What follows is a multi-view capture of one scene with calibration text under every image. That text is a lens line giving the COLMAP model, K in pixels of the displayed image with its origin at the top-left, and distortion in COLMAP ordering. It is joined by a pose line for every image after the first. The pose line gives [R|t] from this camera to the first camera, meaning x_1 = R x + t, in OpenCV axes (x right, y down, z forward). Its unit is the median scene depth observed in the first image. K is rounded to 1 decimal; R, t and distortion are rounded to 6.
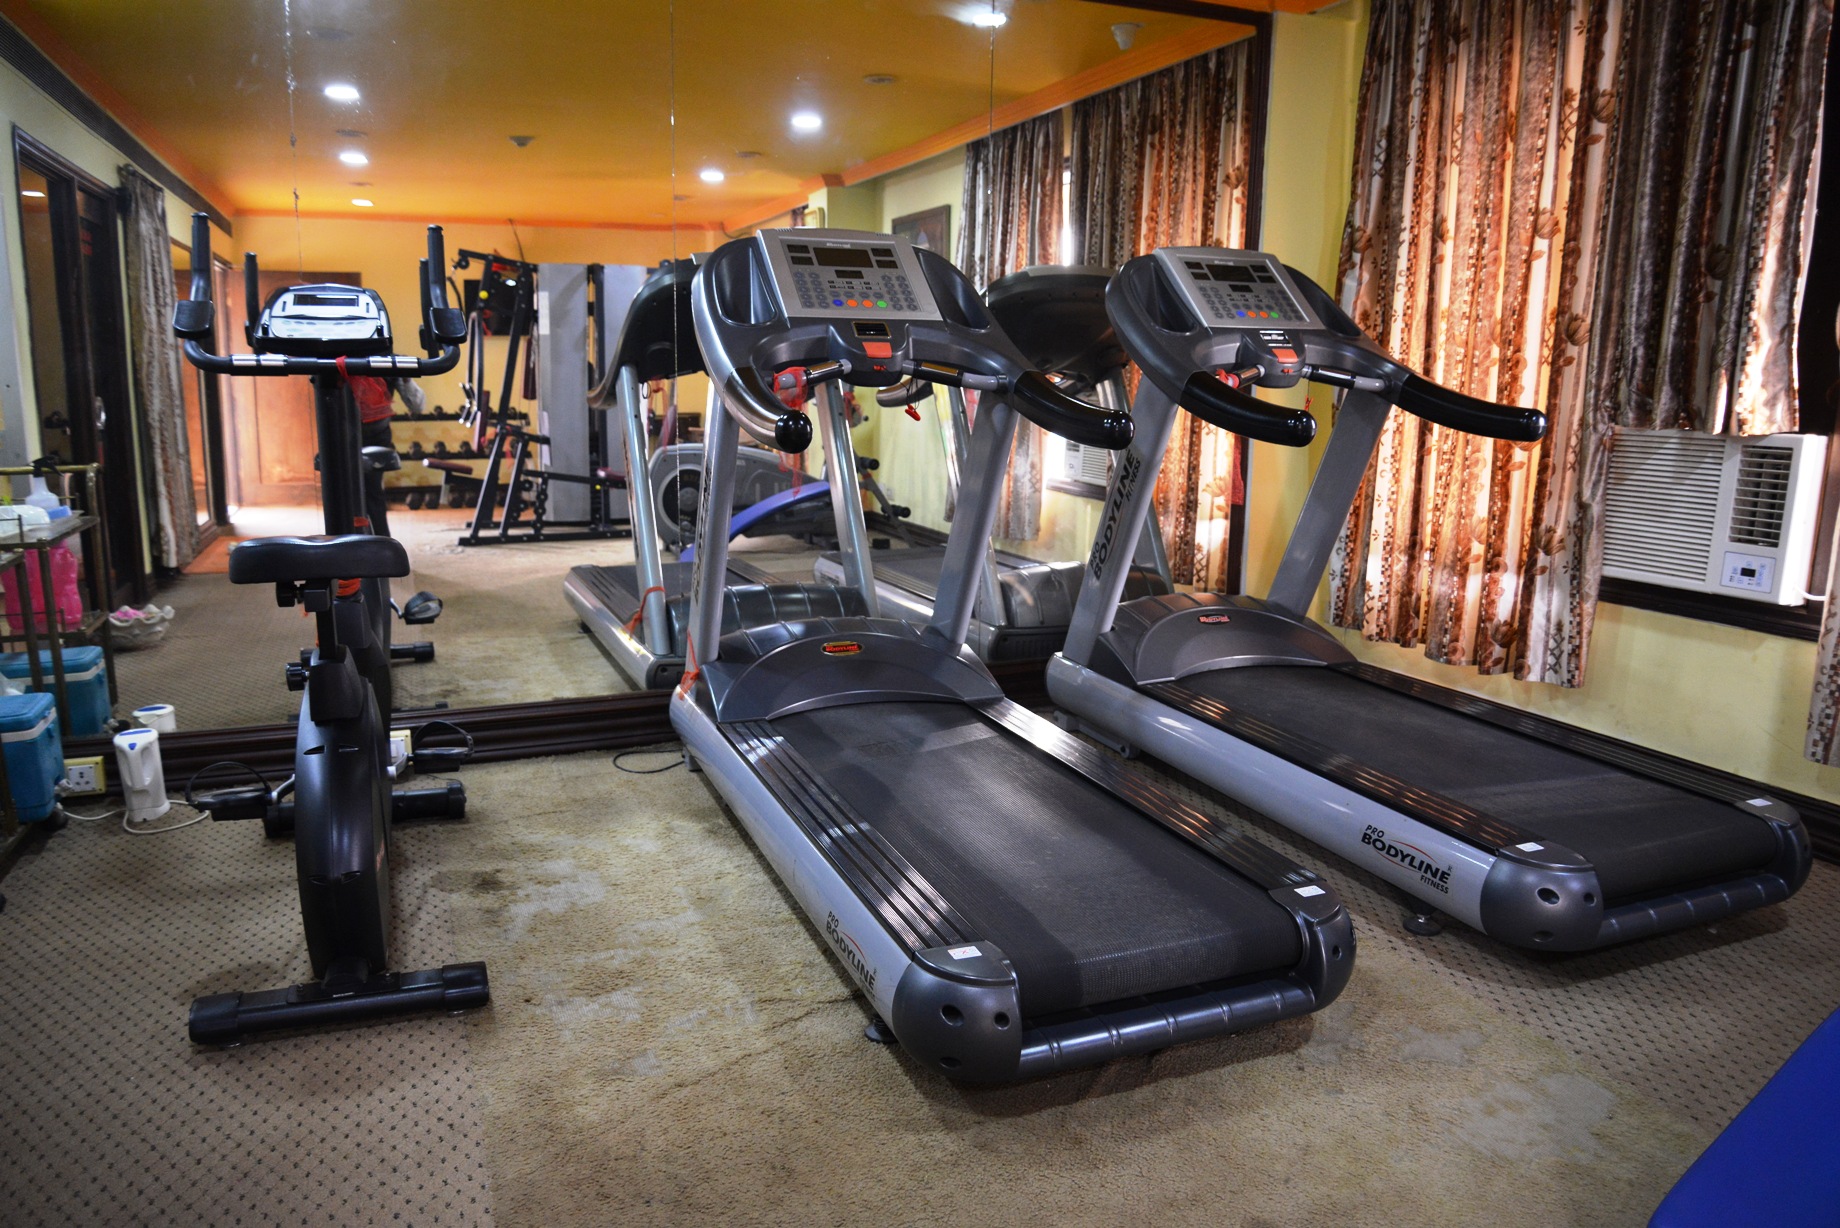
lens RADIAL K [[1259.3, 0, 920.0], [0, 1259.3, 614.0], [0, 0, 1]] dist [-0.087689, 0.045845]
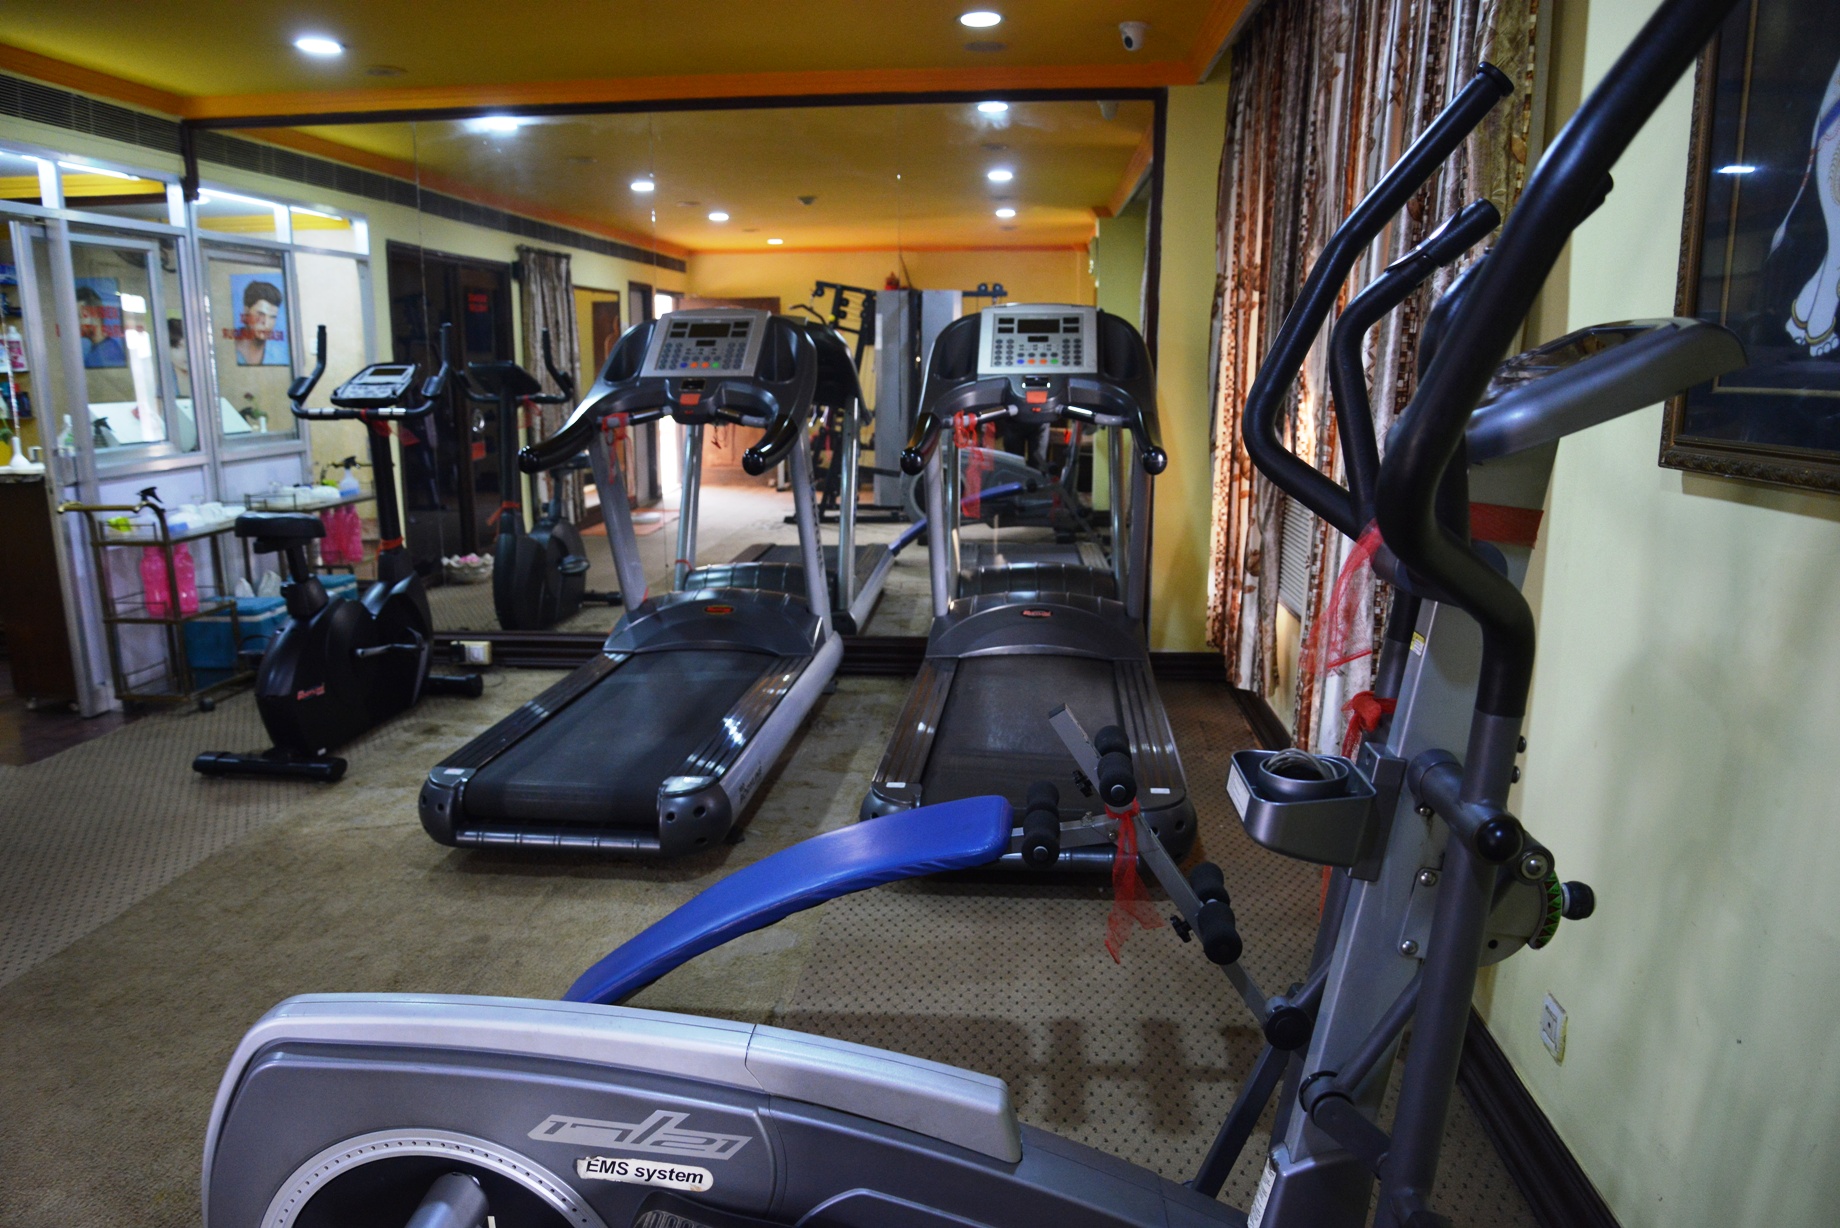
lens RADIAL K [[1259.3, 0, 920.0], [0, 1259.3, 614.0], [0, 0, 1]] dist [-0.087689, 0.045845]
pose [[0.889720, 0.079642, -0.449506, 0.763051], [-0.074889, 0.996788, 0.028378, -0.024146], [0.450322, 0.008414, 0.892827, -0.135768]]
